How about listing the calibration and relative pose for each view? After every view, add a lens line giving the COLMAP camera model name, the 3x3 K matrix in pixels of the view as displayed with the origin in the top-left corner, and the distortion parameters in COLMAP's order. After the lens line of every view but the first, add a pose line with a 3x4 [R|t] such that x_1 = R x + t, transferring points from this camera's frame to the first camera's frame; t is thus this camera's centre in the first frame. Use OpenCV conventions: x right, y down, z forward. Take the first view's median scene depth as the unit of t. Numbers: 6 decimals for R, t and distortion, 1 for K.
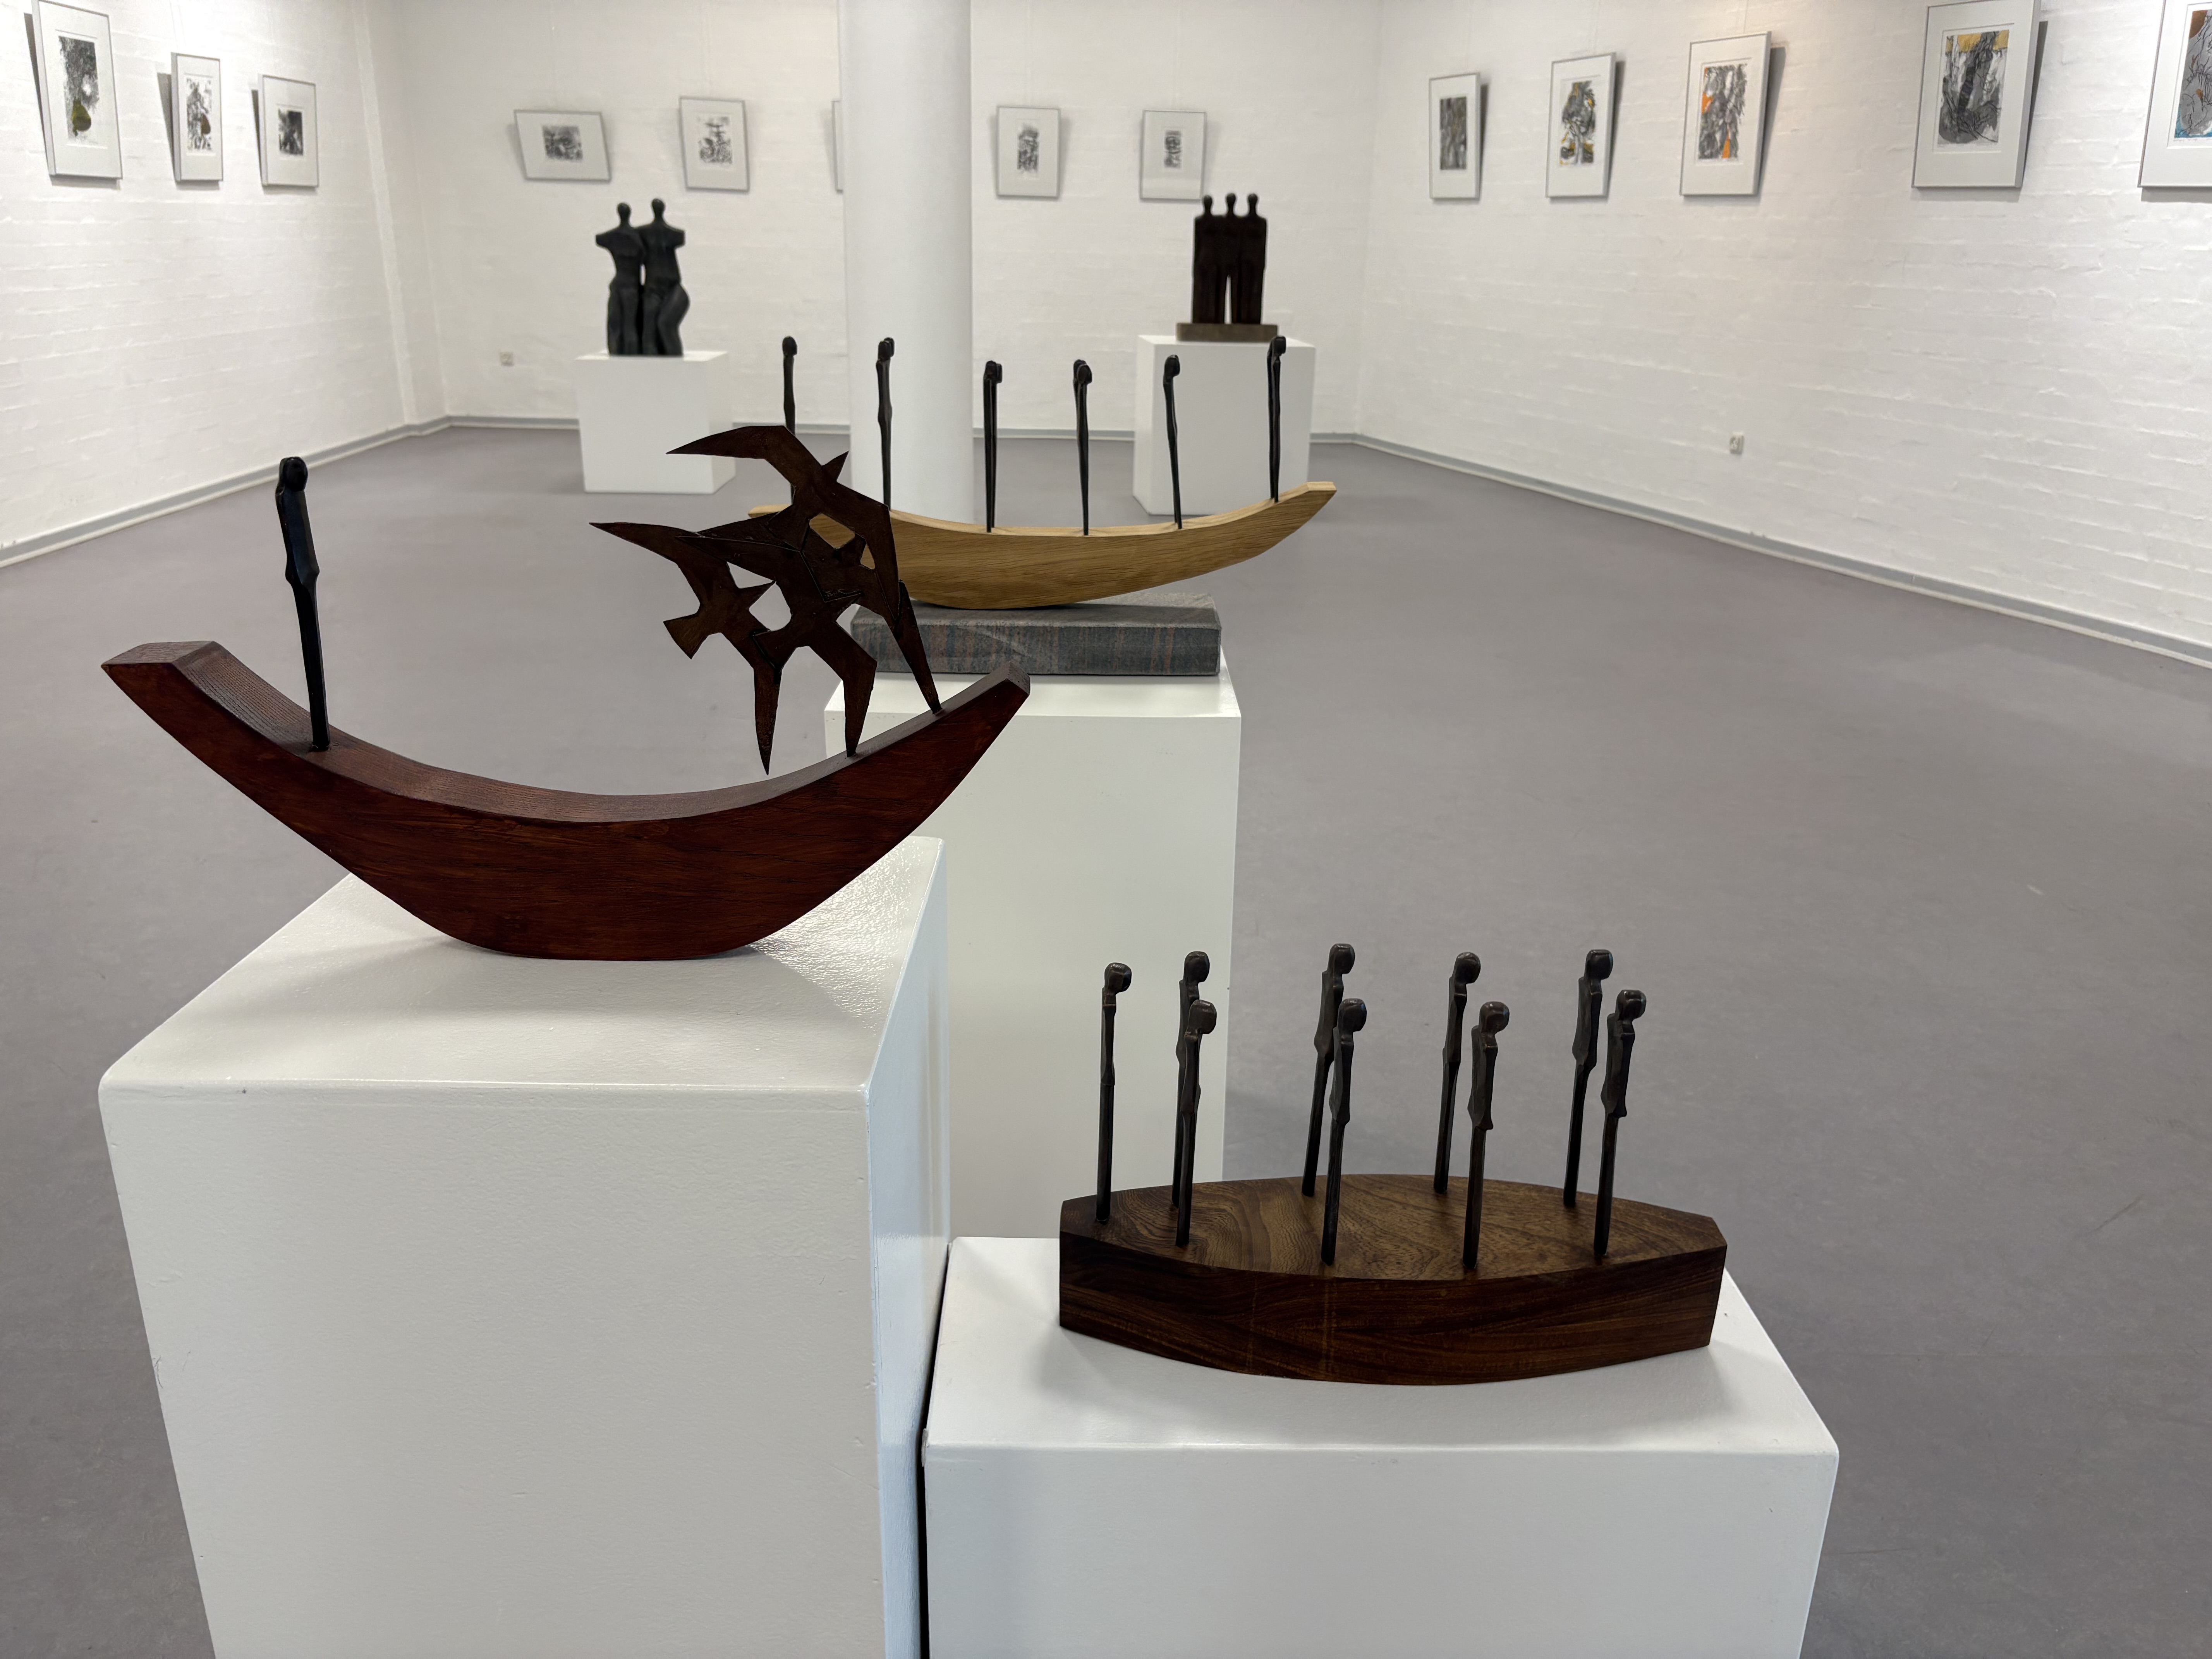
lens RADIAL K [[1688.6, 0, 1102.4], [0, 1688.6, 823.5], [0, 0, 1]] dist [0.019603, 0.009650]
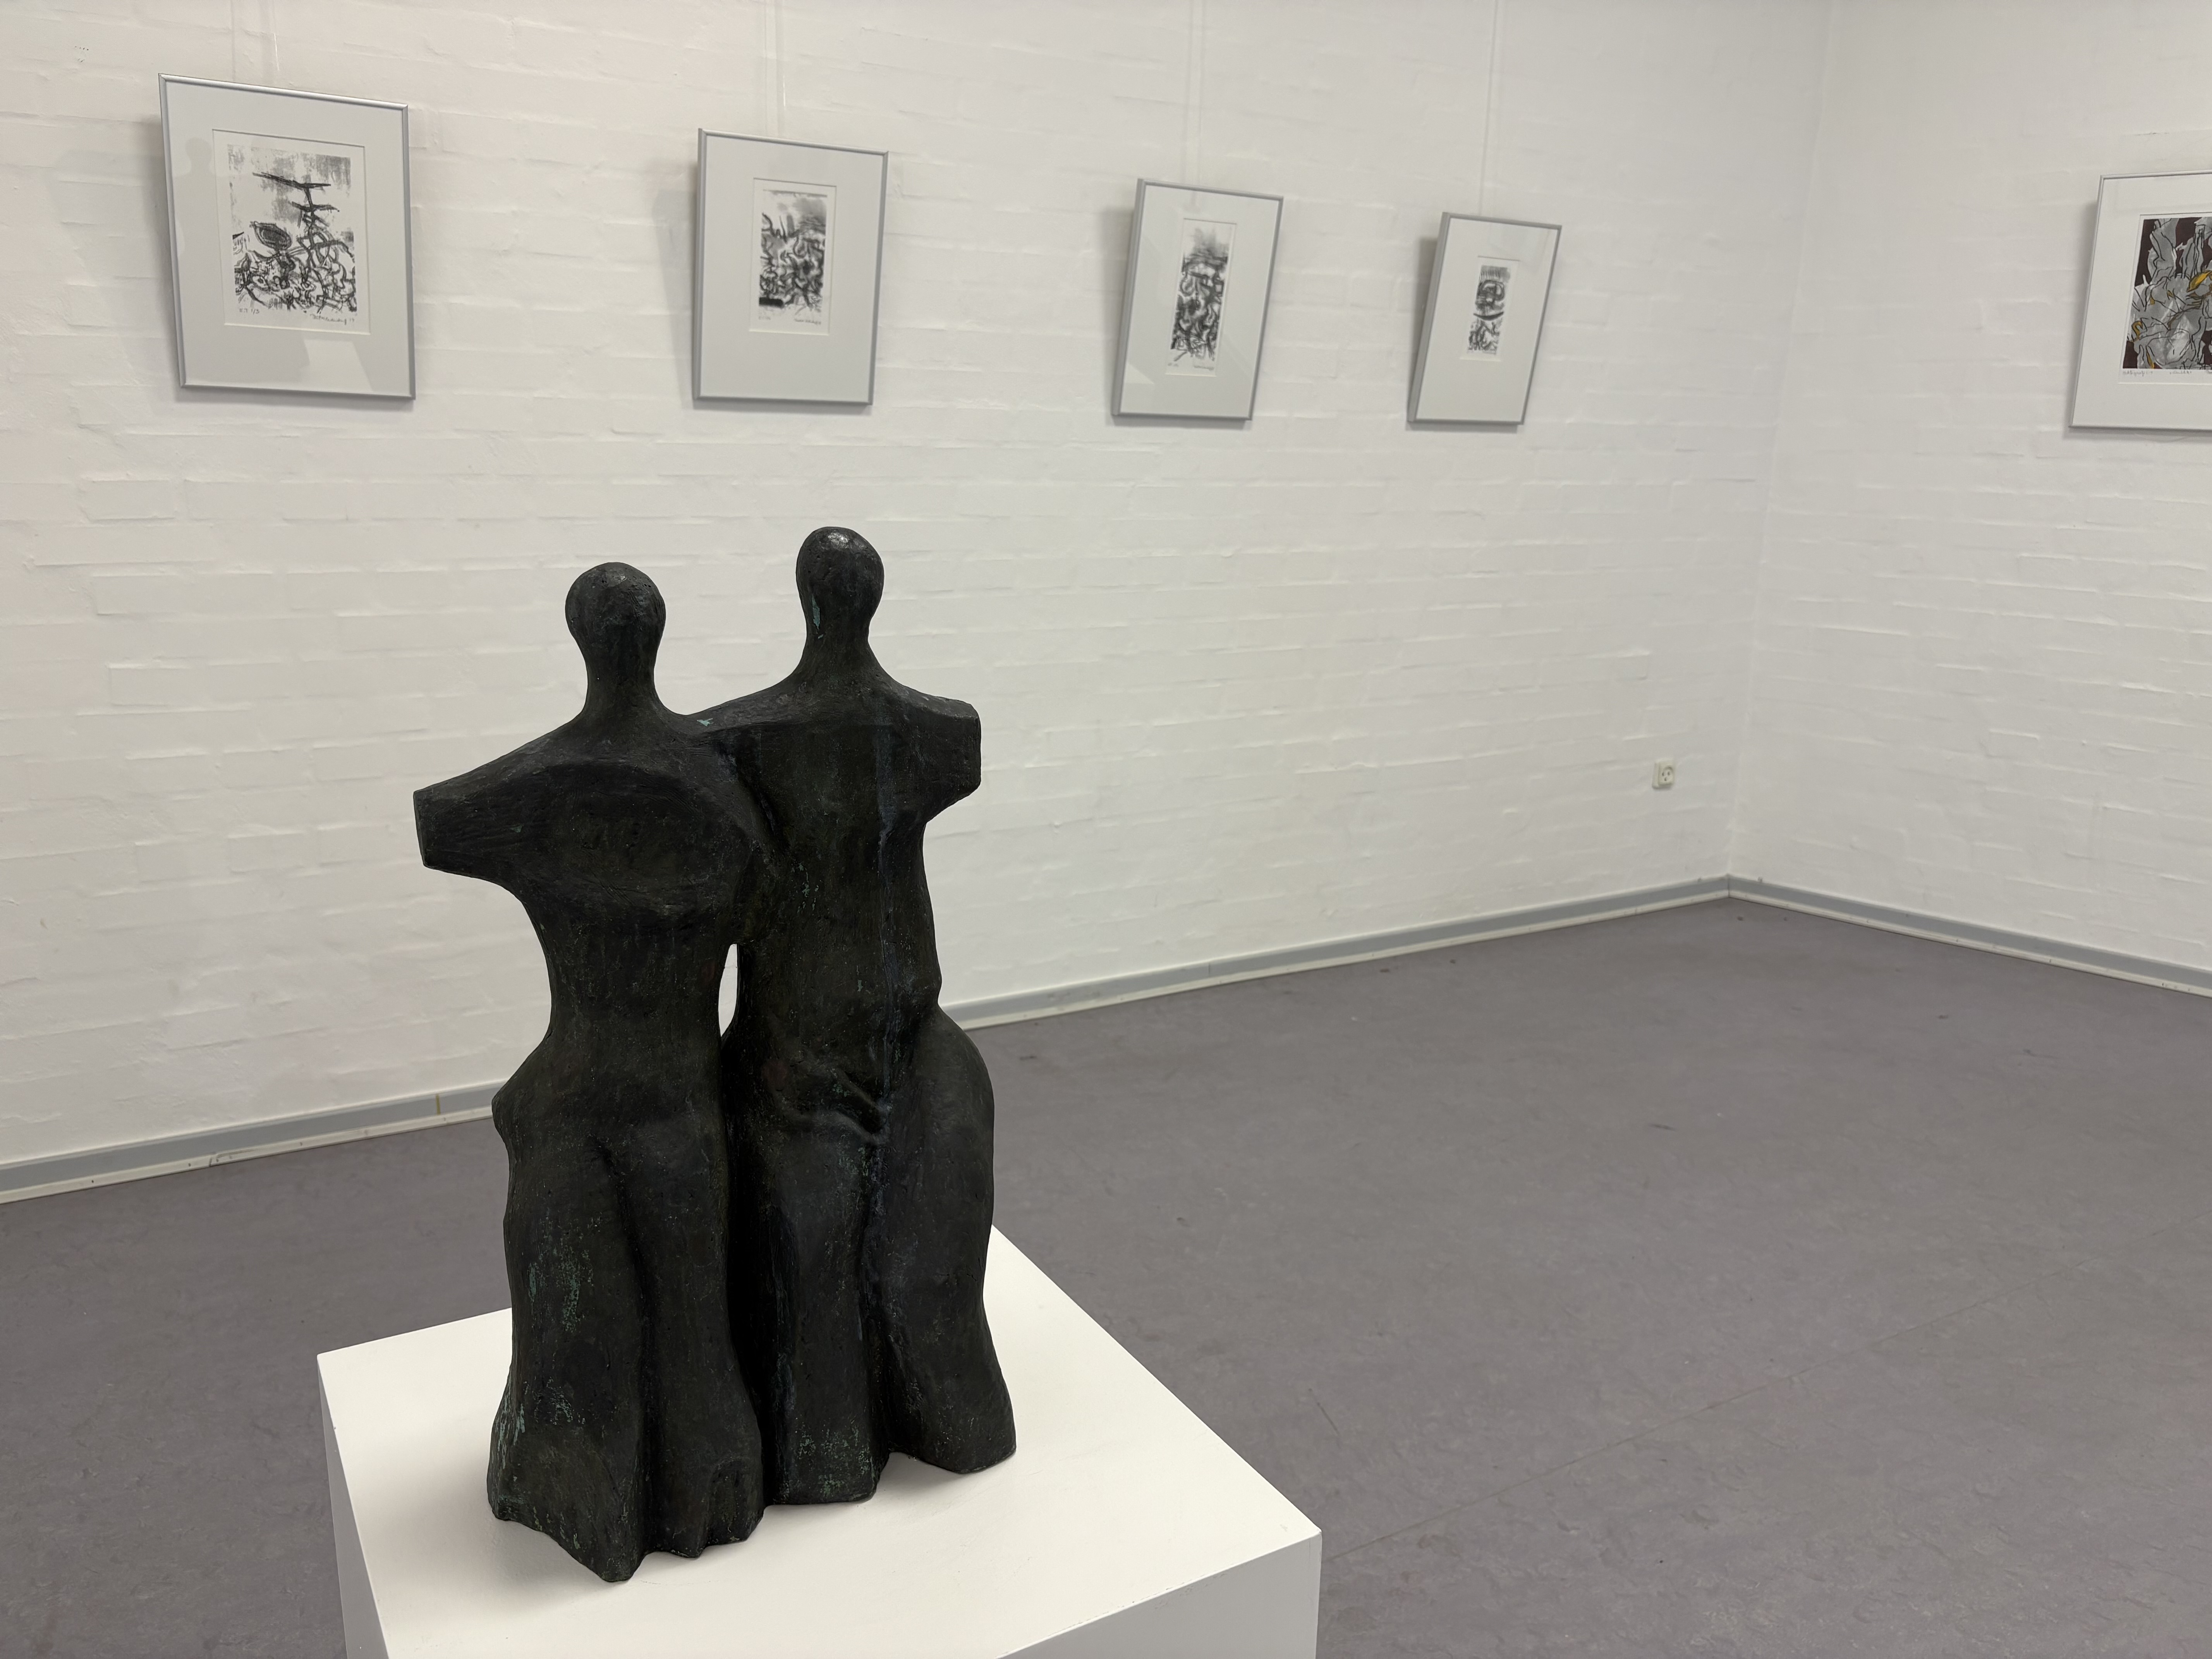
lens RADIAL K [[1688.6, 0, 1109.7], [0, 1688.6, 837.2], [0, 0, 1]] dist [0.019603, 0.009650]
pose [[0.880132, -0.113700, 0.460913, -0.252038], [0.151260, 0.987458, -0.045247, -0.265088], [-0.449987, 0.109541, 0.886291, 0.687627]]
